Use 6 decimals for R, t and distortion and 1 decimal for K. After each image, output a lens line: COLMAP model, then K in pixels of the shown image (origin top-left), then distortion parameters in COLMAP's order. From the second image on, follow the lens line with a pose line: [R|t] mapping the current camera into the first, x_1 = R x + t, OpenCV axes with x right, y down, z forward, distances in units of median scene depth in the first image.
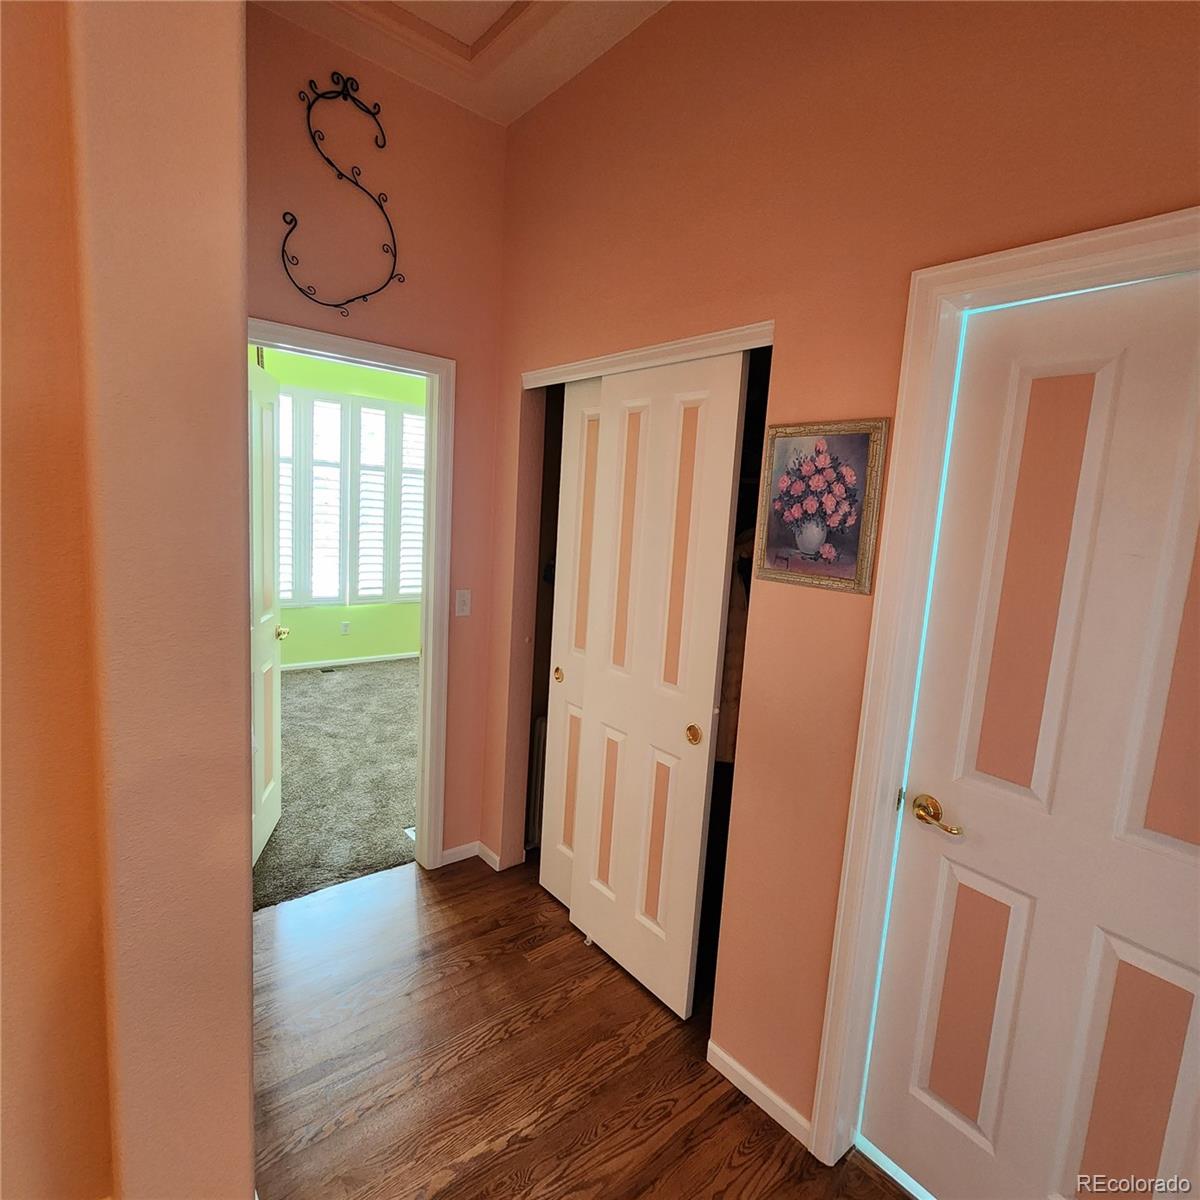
lens RADIAL K [[662.1, 0, 602.4], [0, 662.1, 600.4], [0, 0, 1]] dist [0.002327, -0.004333]
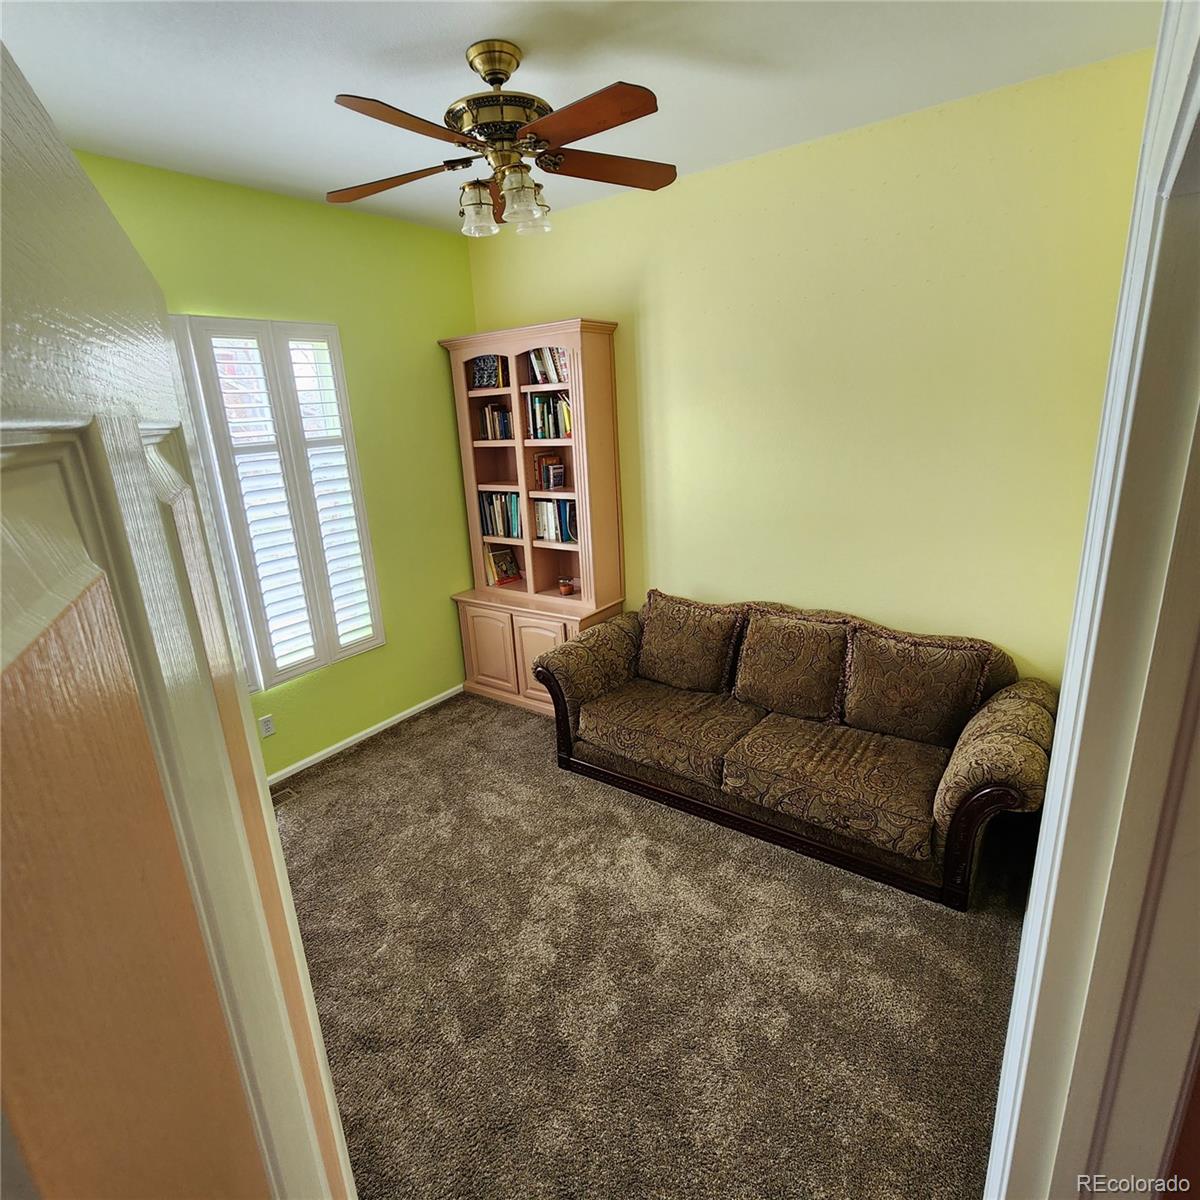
lens RADIAL K [[662.1, 0, 598.2], [0, 662.1, 602.8], [0, 0, 1]] dist [0.002327, -0.004333]
pose [[0.964046, -0.174385, 0.200514, -0.332090], [0.142925, 0.976388, 0.161987, -0.198887], [-0.224027, -0.127504, 0.966206, 0.615100]]
